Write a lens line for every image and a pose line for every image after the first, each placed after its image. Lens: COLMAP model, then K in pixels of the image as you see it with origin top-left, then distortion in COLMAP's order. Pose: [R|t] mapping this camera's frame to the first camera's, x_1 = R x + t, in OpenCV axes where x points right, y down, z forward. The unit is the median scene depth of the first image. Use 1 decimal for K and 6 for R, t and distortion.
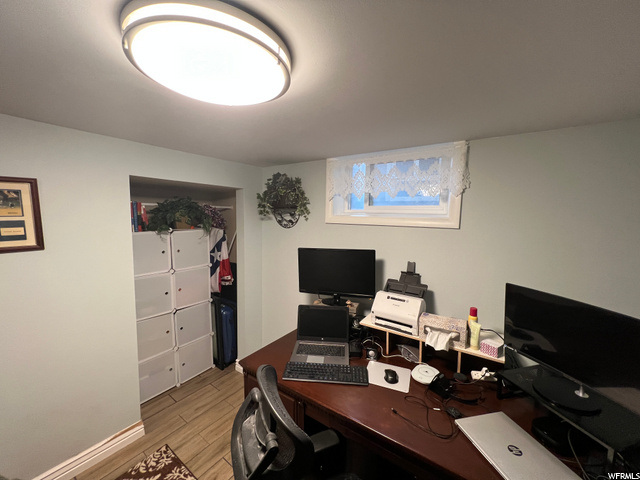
lens RADIAL K [[260.4, 0, 319.0], [0, 260.4, 234.3], [0, 0, 1]] dist [0.001891, 0.000165]
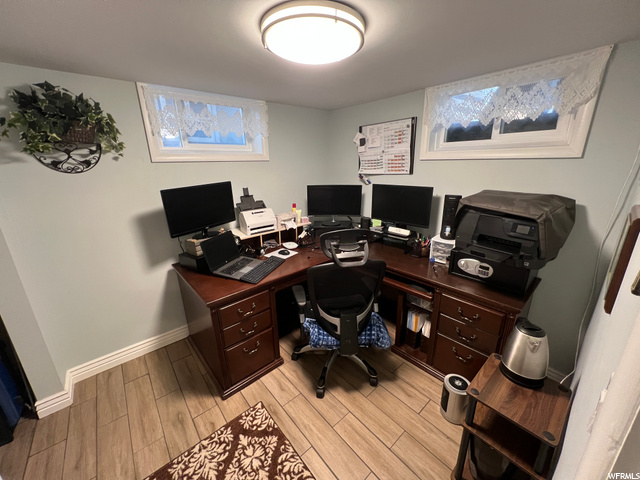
lens RADIAL K [[254.2, 0, 320.0], [0, 254.2, 240.0], [0, 0, 1]] dist [-0.000325, 0.000001]
pose [[0.224391, -0.301816, 0.926583, -0.951473], [0.101626, 0.952893, 0.285775, 0.025887], [-0.969186, 0.030039, 0.244493, 0.320457]]
